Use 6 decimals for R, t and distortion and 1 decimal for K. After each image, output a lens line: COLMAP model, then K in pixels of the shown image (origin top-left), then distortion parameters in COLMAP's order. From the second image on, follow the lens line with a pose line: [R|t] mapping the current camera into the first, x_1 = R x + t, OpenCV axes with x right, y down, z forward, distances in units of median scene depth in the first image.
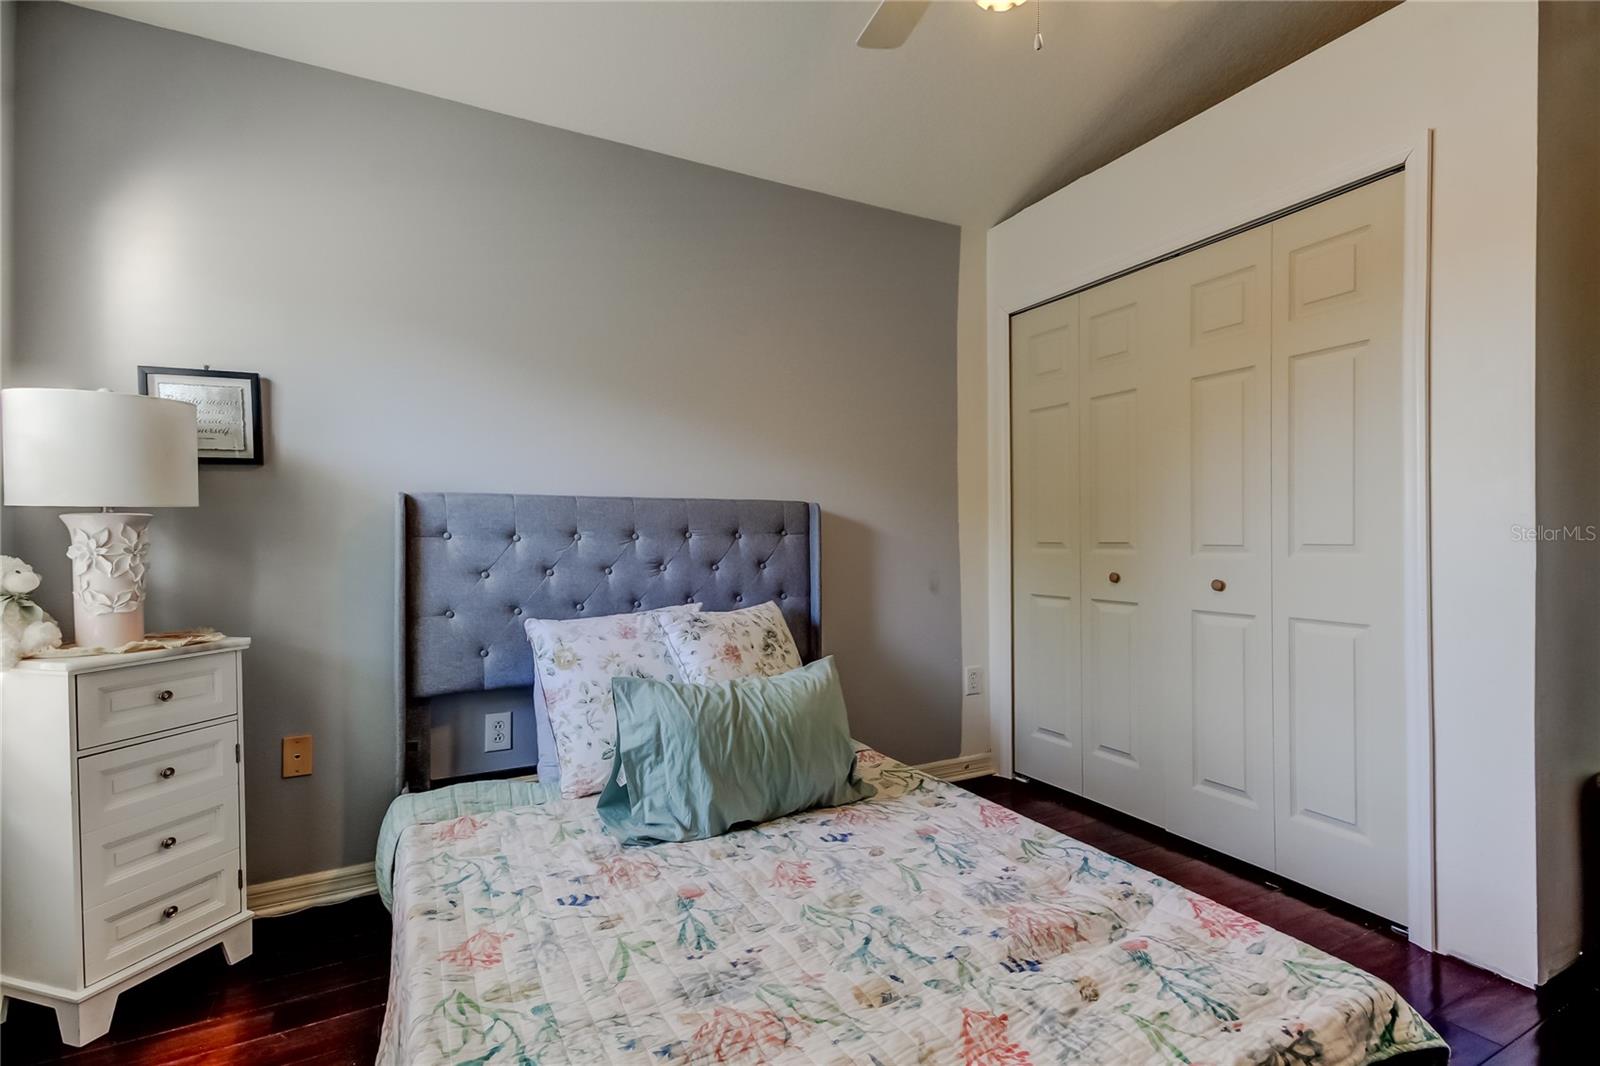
lens RADIAL K [[760.0, 0, 799.7], [0, 760.0, 546.8], [0, 0, 1]] dist [0.012746, -0.000219]
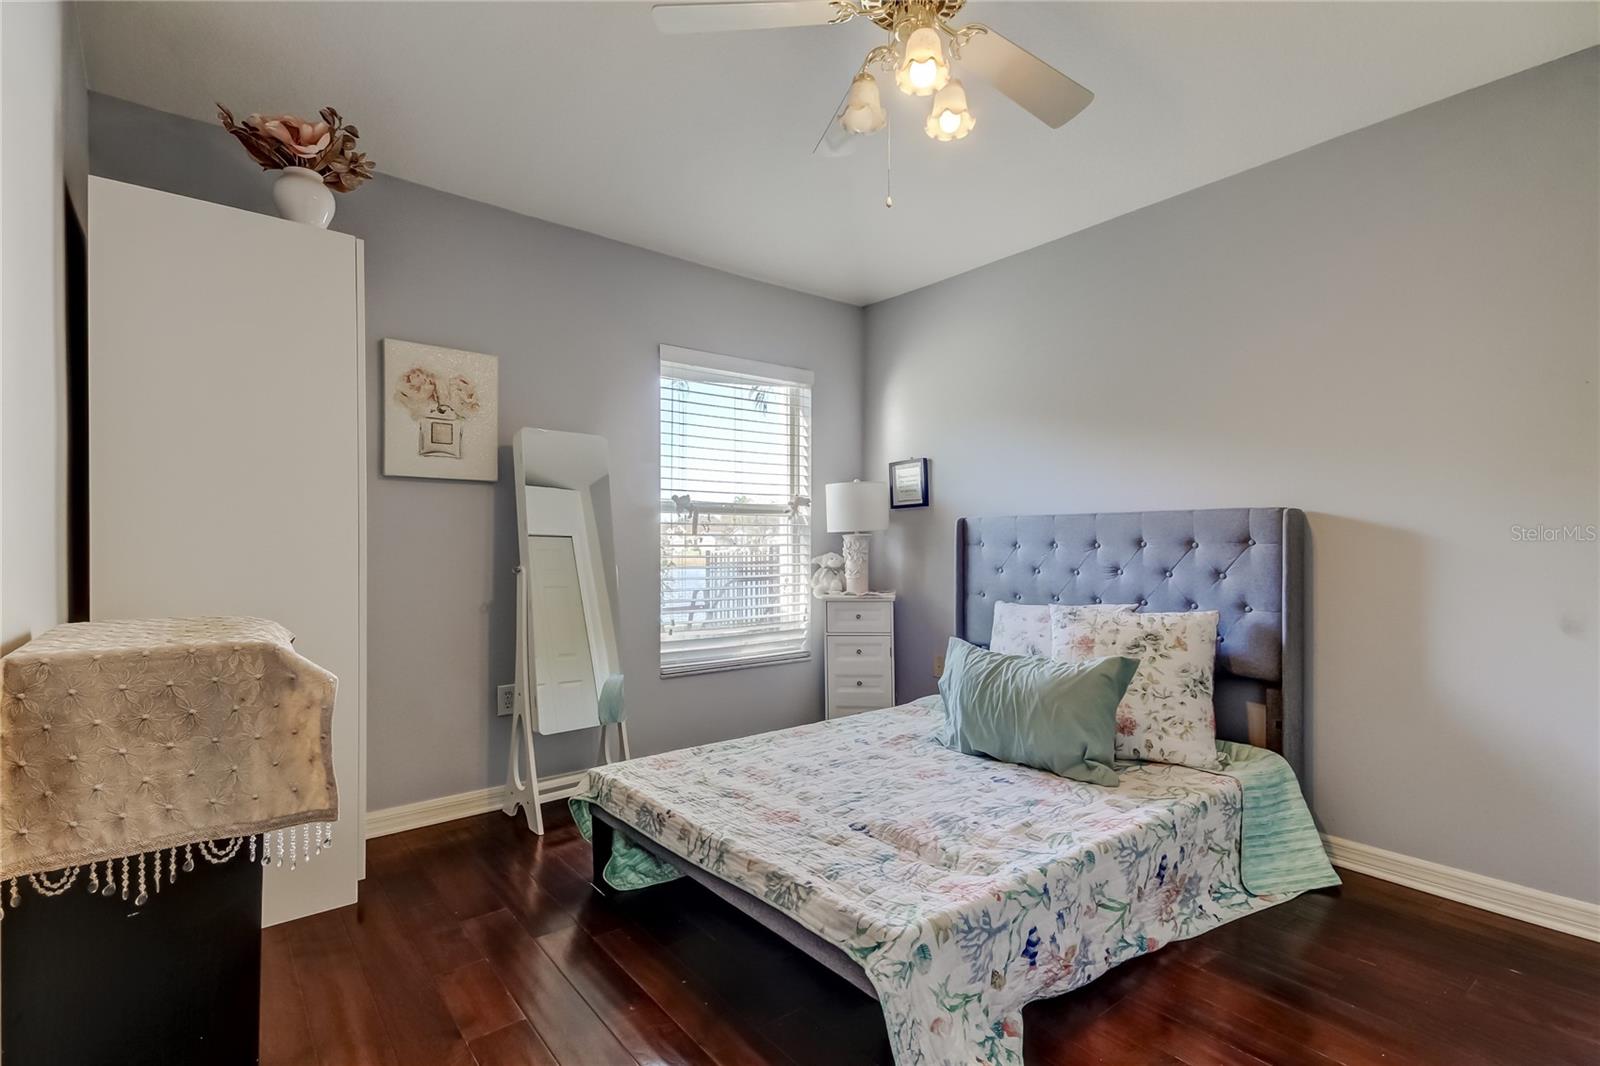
lens RADIAL K [[760.0, 0, 799.7], [0, 760.0, 546.8], [0, 0, 1]] dist [0.012746, -0.000219]
pose [[0.179827, 0.009834, -0.983649, 1.207758], [-0.012632, 0.999891, 0.007687, -0.020637], [0.983617, 0.011043, 0.179932, 0.408284]]
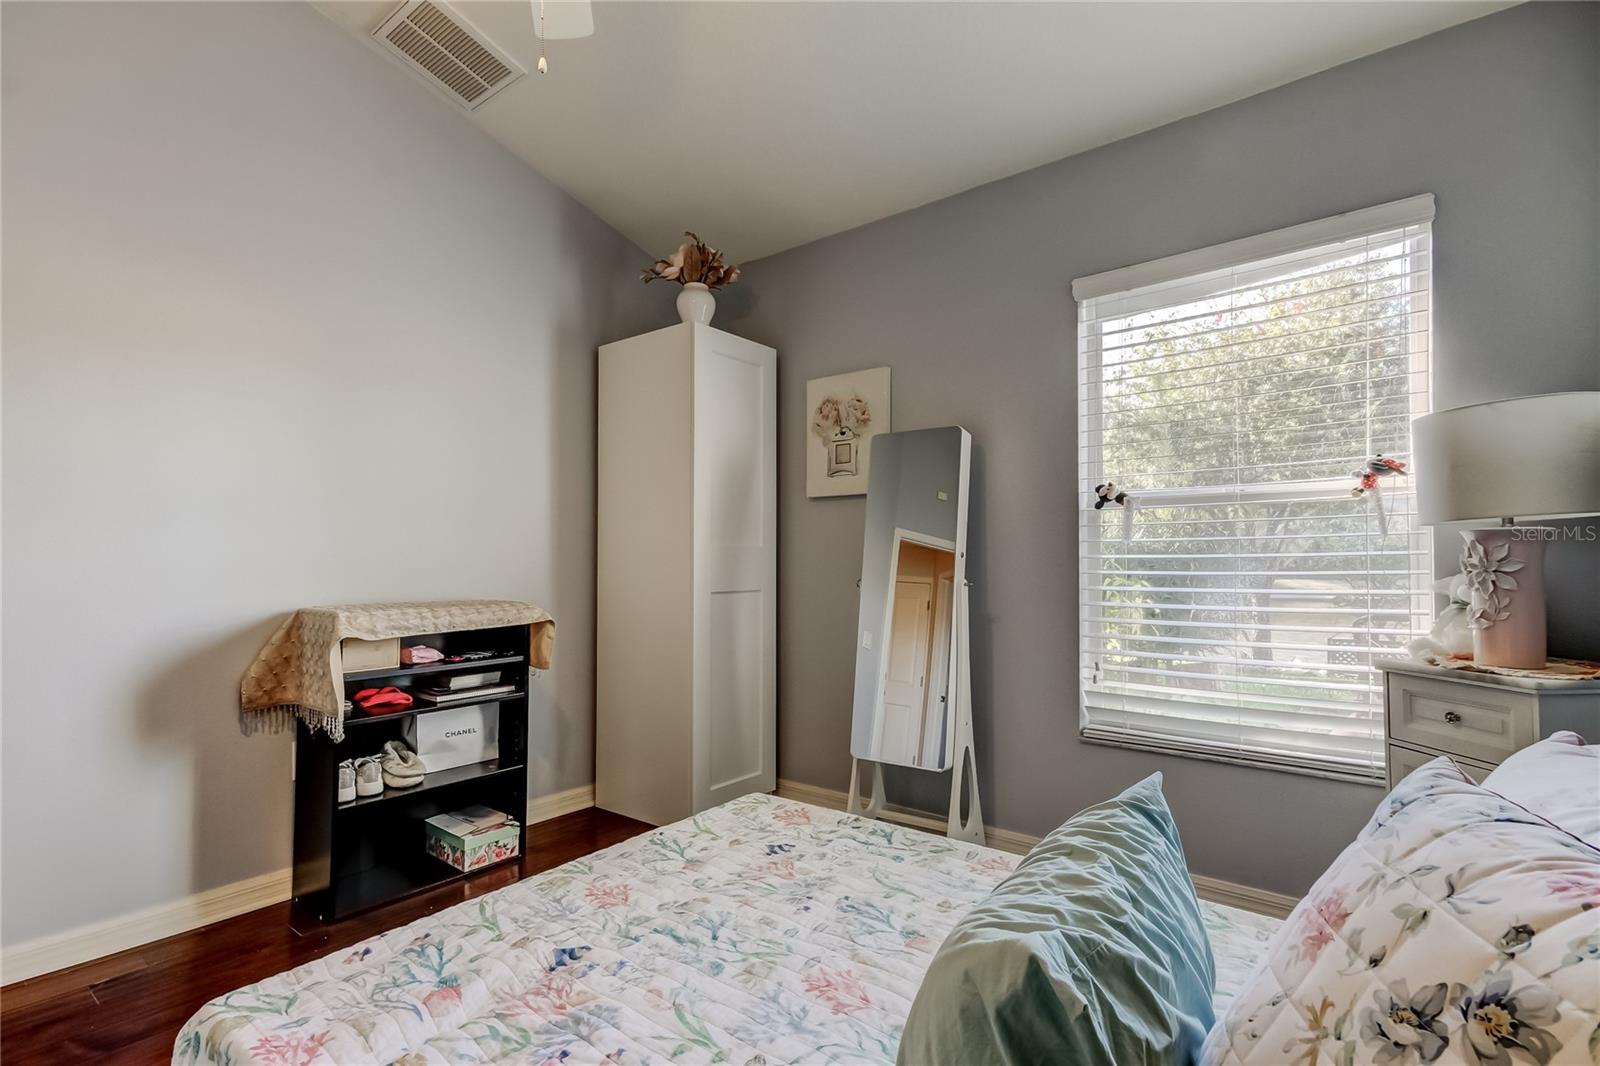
lens RADIAL K [[749.4, 0, 800.4], [0, 749.4, 545.4], [0, 0, 1]] dist [0.013722, -0.000152]
pose [[-0.915974, 0.000506, -0.401237, 0.286957], [0.003635, 0.999969, -0.007036, -0.017637], [0.401221, -0.007903, -0.915947, 1.443353]]
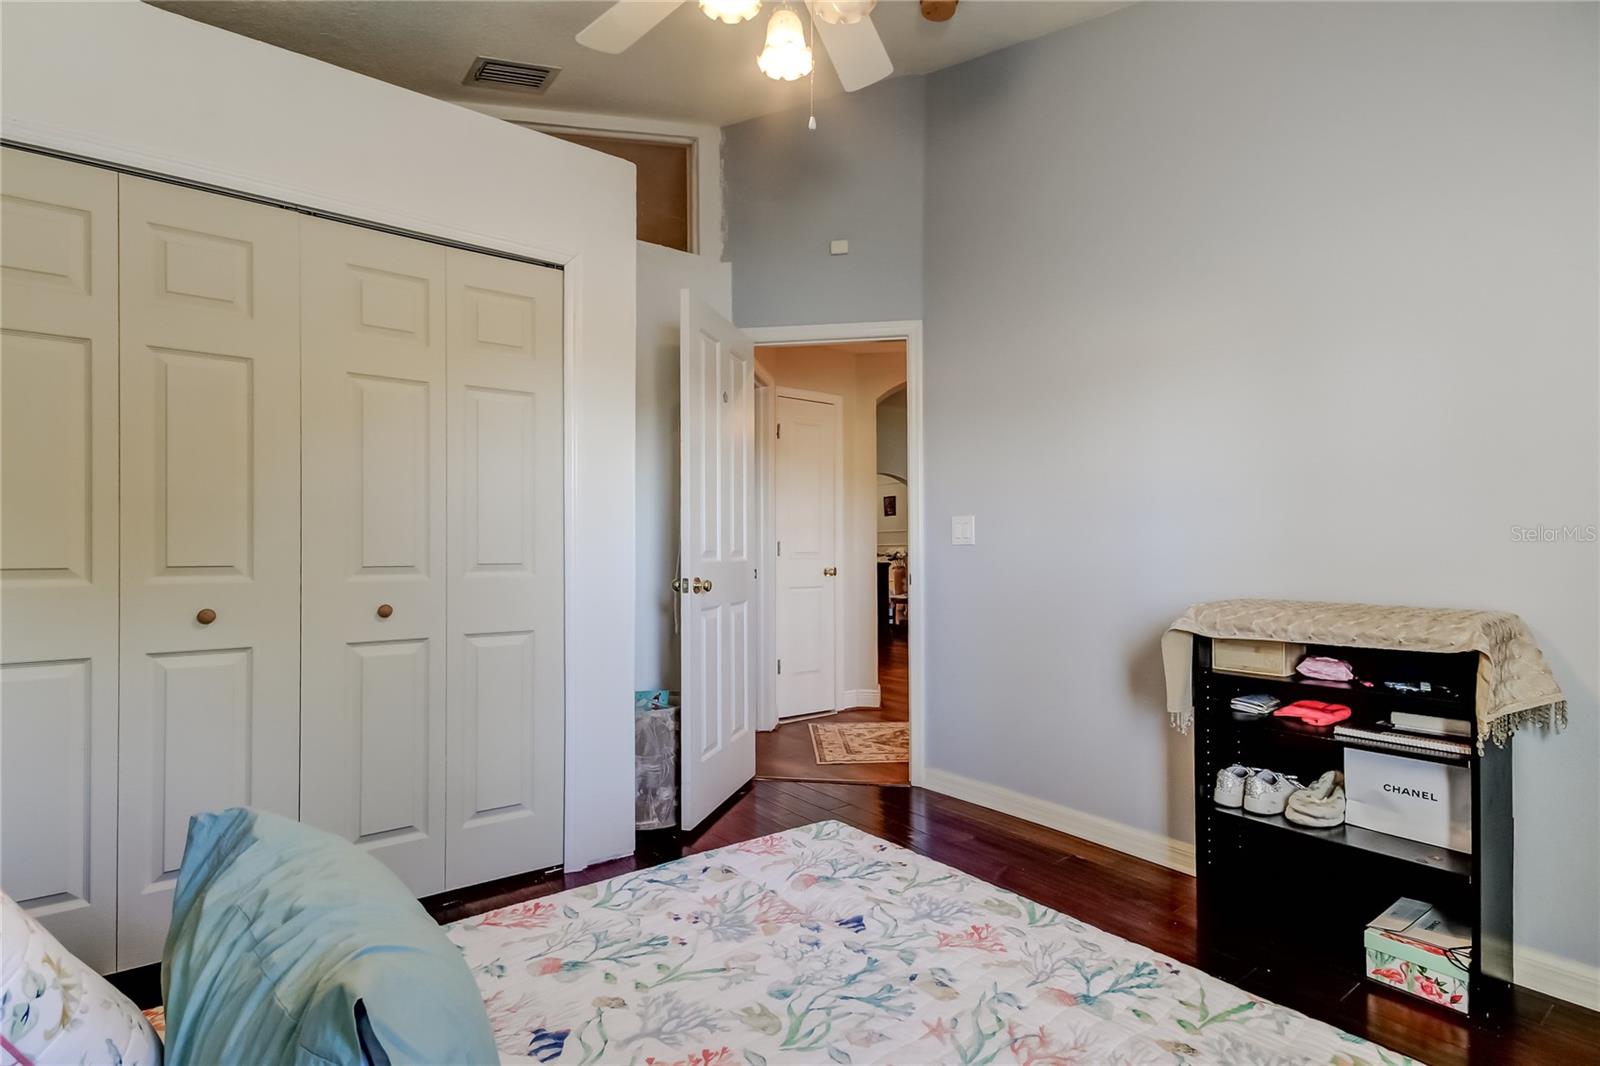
lens RADIAL K [[776.7, 0, 817.5], [0, 776.7, 552.6], [0, 0, 1]] dist [0.024200, -0.000050]
pose [[-0.174435, 0.004828, 0.984657, -0.593481], [0.017635, 0.999843, -0.001779, -0.010971], [-0.984511, 0.017054, -0.174492, 0.852221]]
